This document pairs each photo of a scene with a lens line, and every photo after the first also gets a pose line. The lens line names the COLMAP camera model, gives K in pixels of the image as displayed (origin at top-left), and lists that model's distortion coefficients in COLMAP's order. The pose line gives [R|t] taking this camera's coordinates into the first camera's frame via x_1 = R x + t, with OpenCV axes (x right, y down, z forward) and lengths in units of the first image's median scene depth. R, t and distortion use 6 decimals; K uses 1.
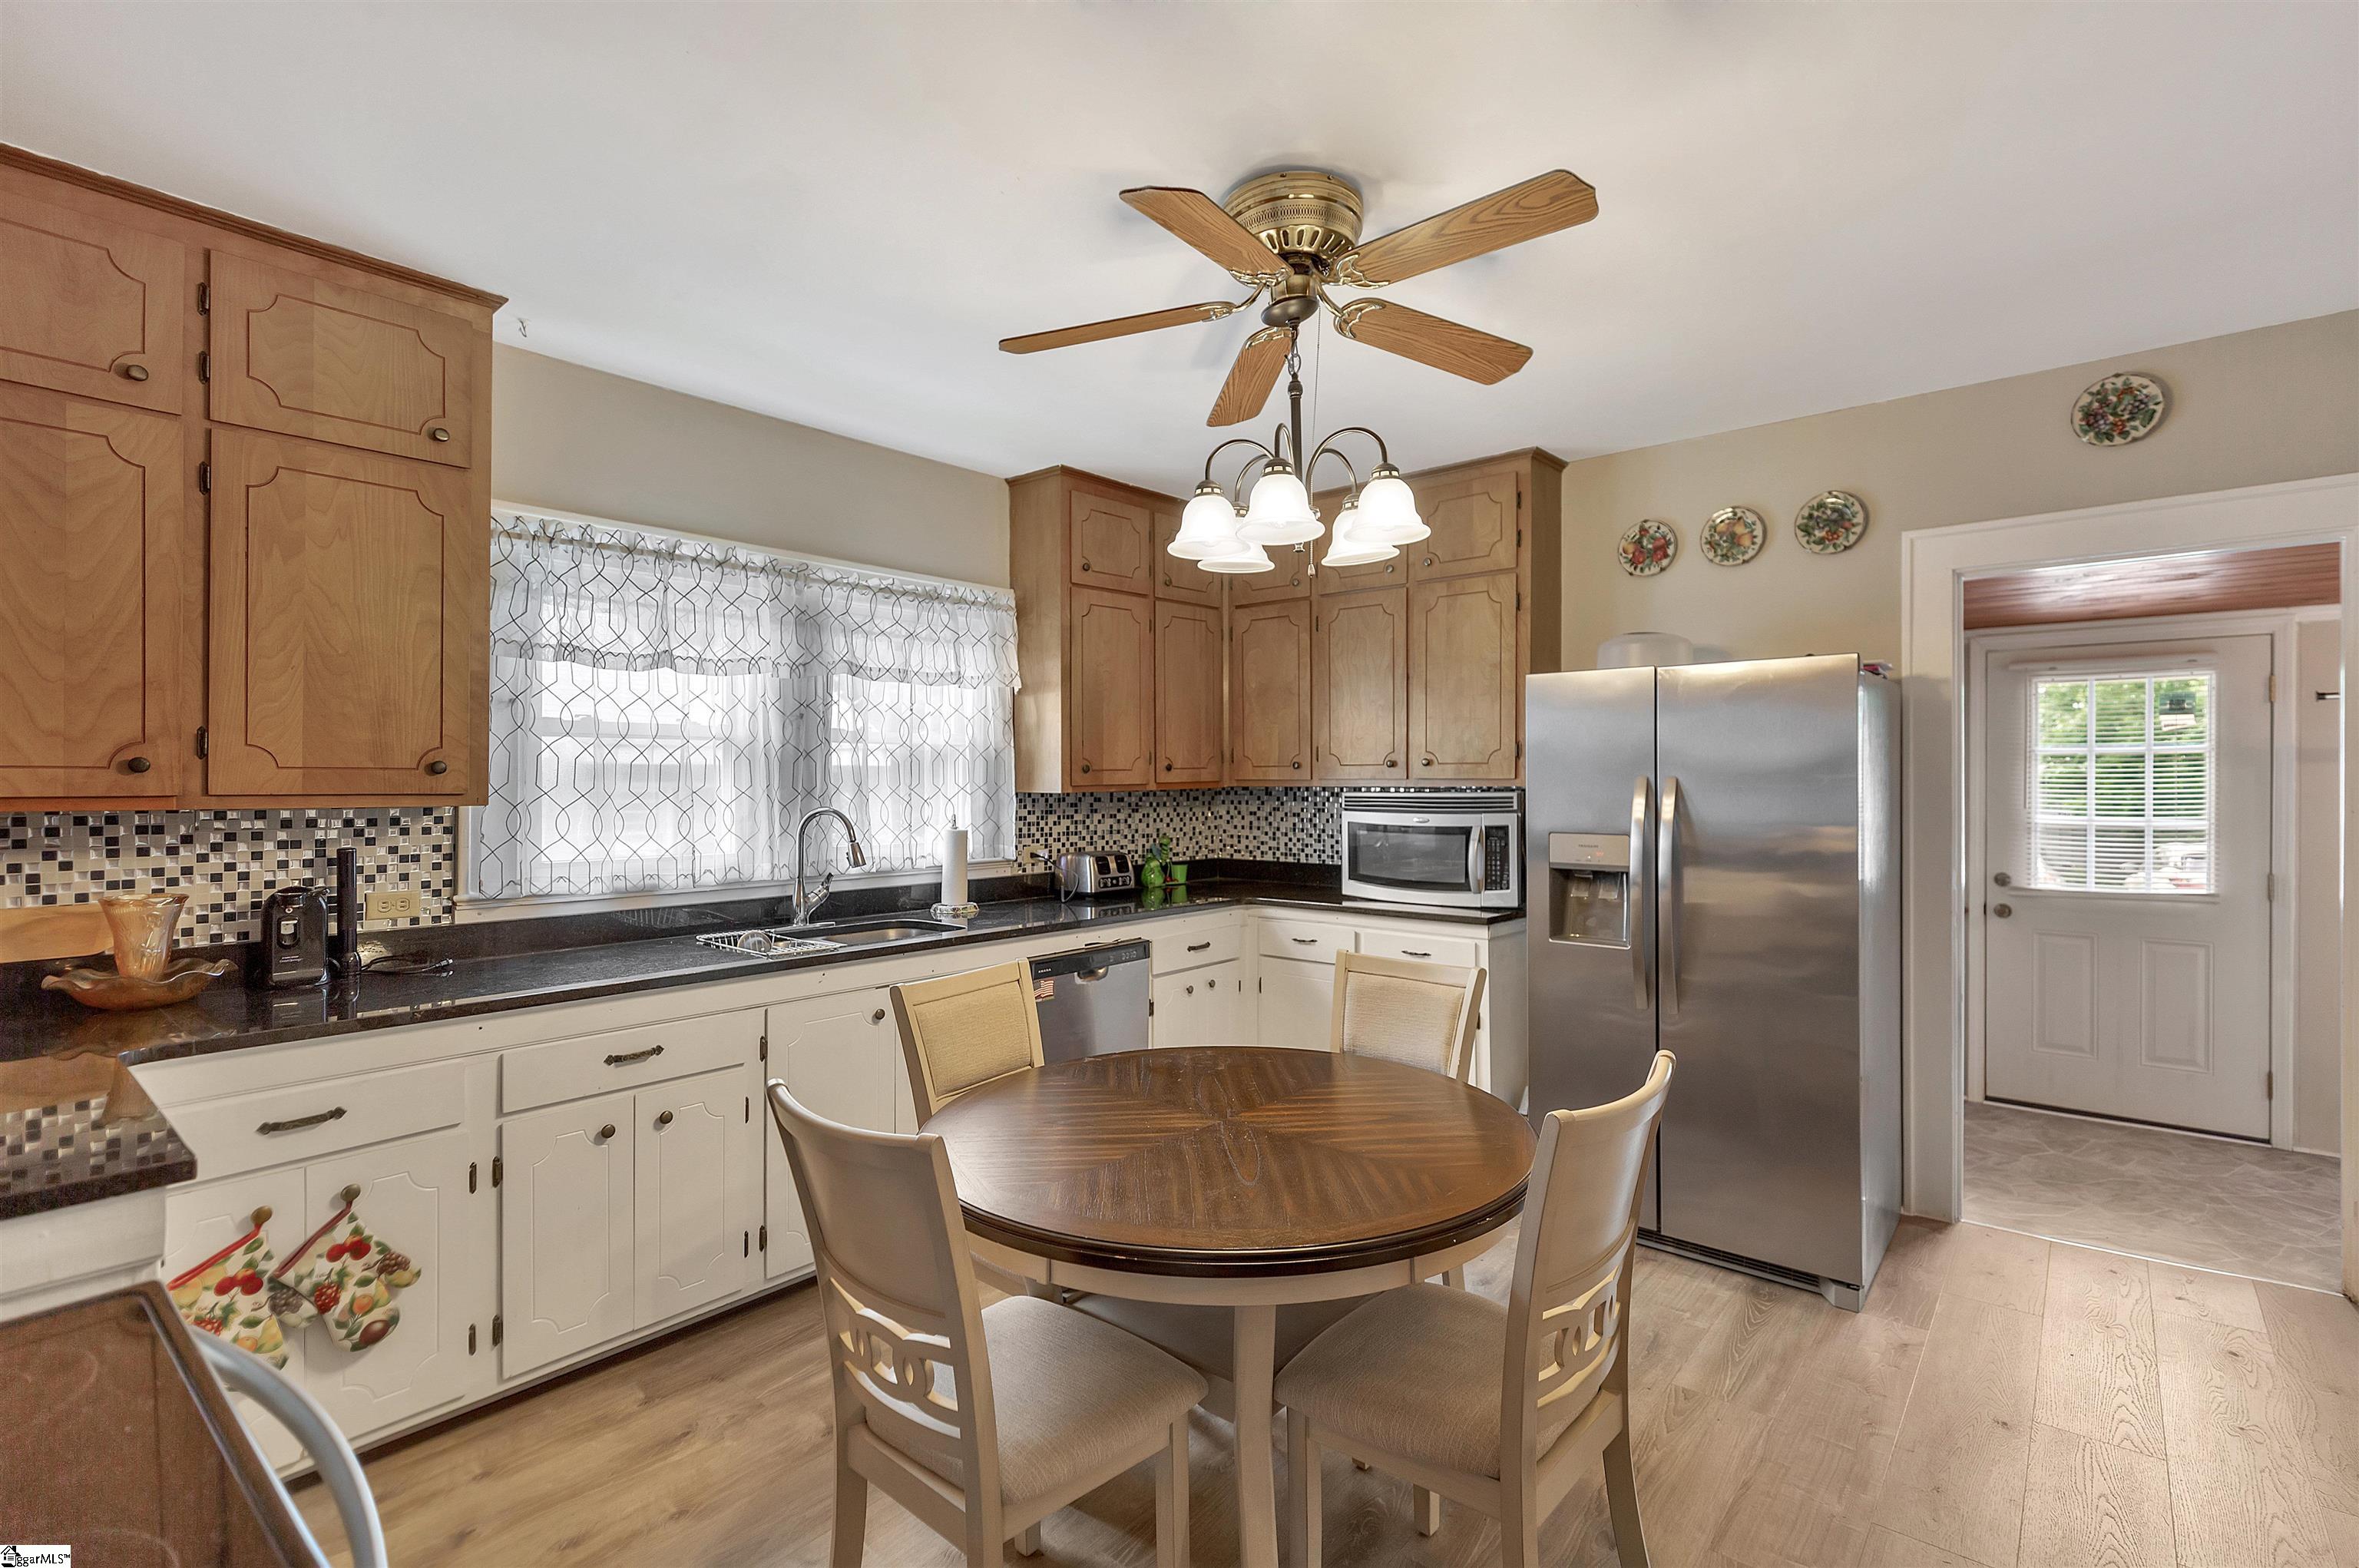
lens RADIAL K [[1088.3, 0, 1179.5], [0, 1088.3, 784.0], [0, 0, 1]] dist [0.003526, 0.000693]
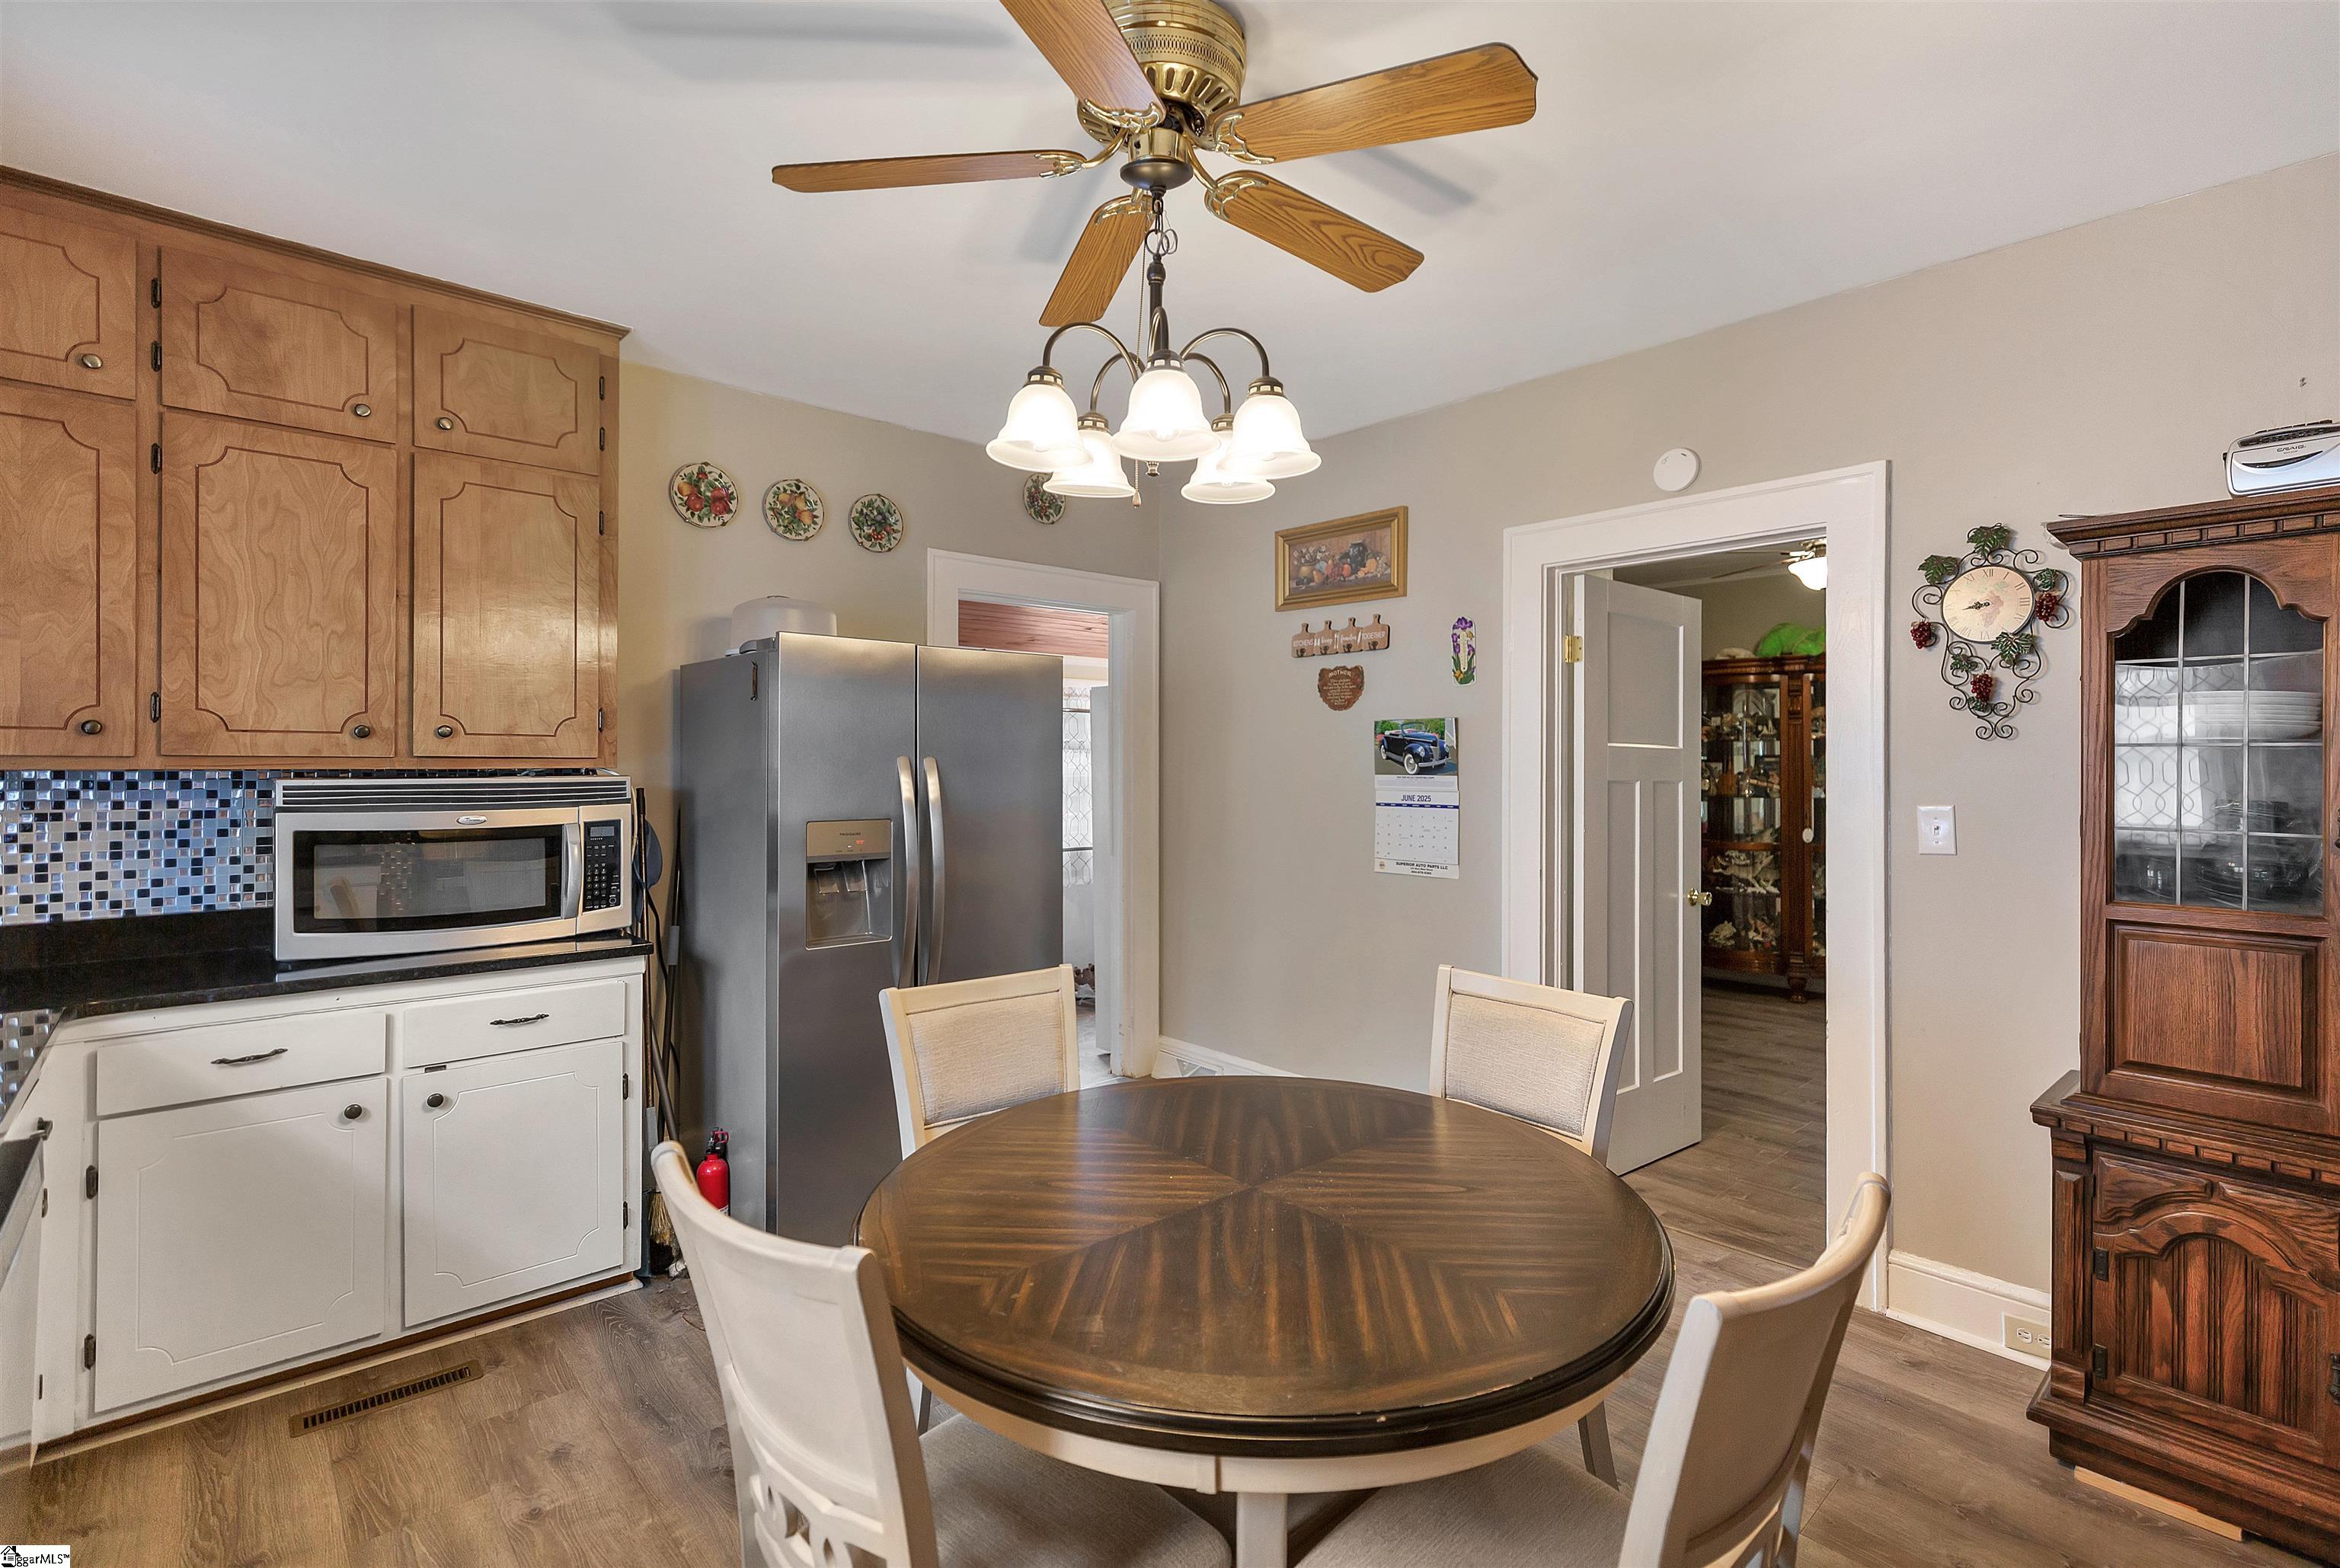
lens RADIAL K [[1065.7, 0, 1226.3], [0, 1065.7, 773.9], [0, 0, 1]] dist [-0.002279, -0.000324]
pose [[0.096798, -0.002994, 0.995300, -0.428464], [0.005356, 0.999983, 0.002487, 0.007832], [-0.995290, 0.005090, 0.096812, 0.568601]]
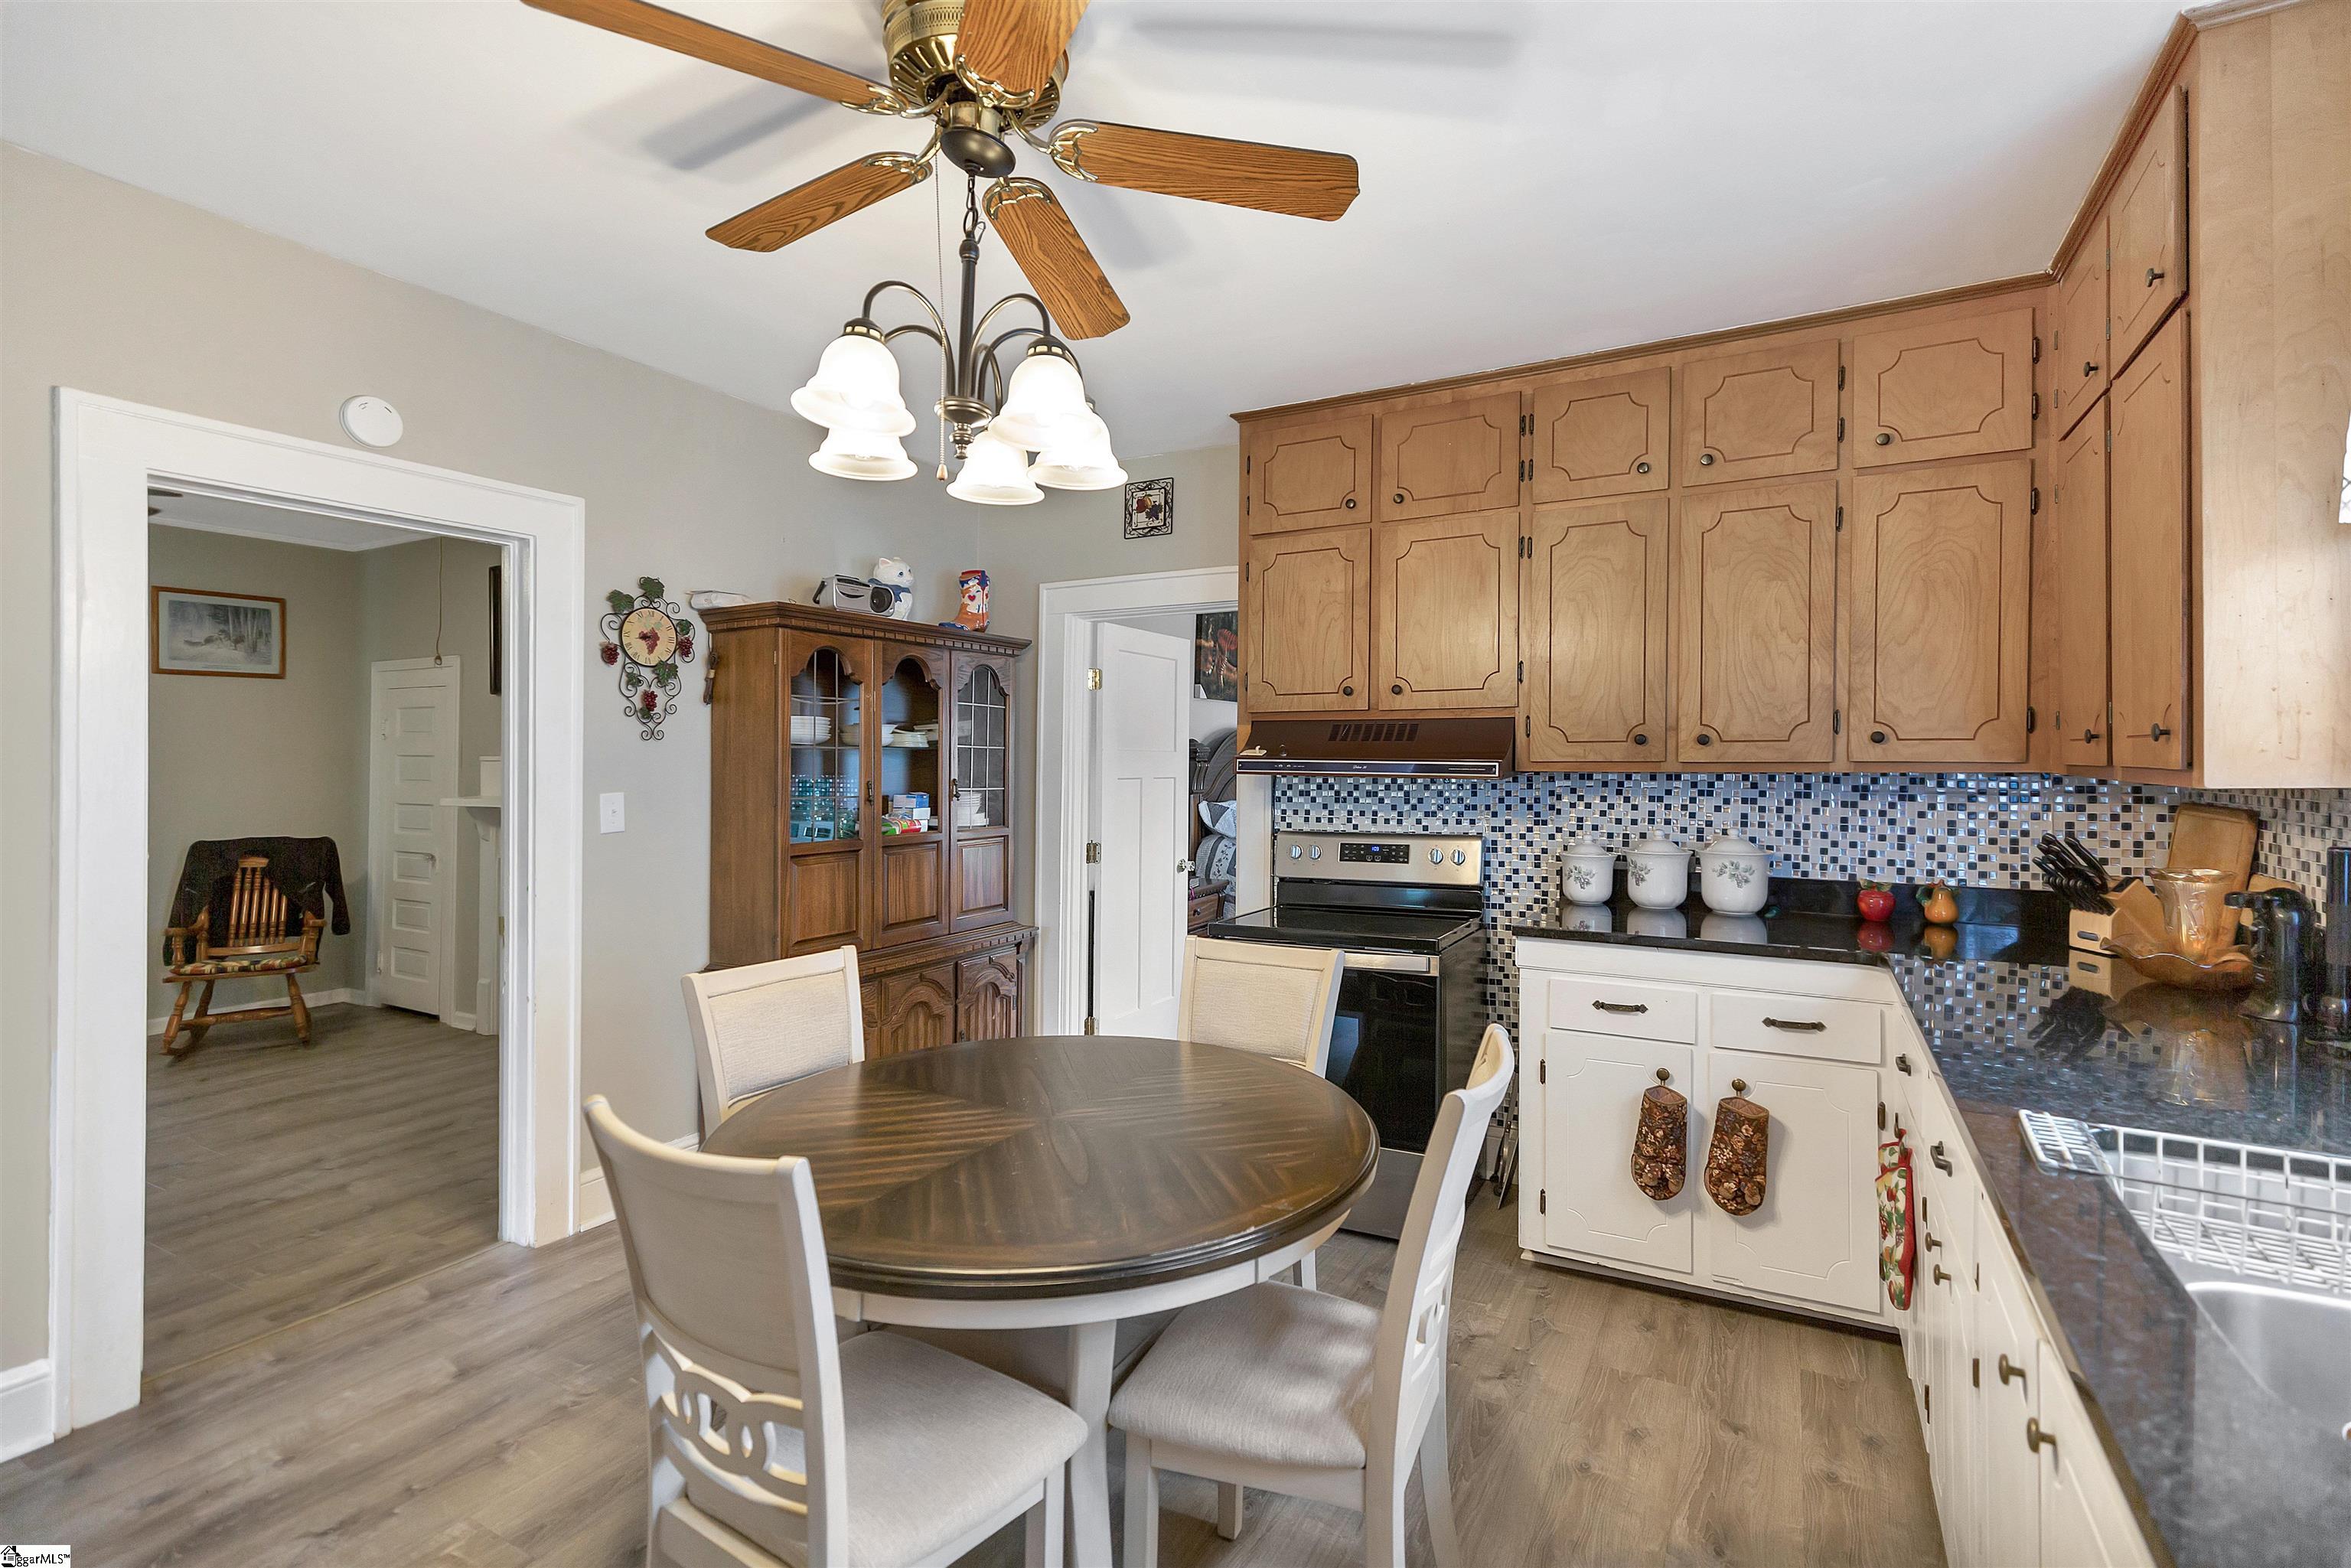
lens RADIAL K [[1079.7, 0, 1210.0], [0, 1079.7, 761.7], [0, 0, 1]] dist [0.003087, 0.000547]
pose [[-0.977444, 0.004957, -0.211138, 0.060811], [0.001348, 0.999851, 0.017235, -0.008400], [0.211192, 0.016562, -0.977304, 1.164298]]
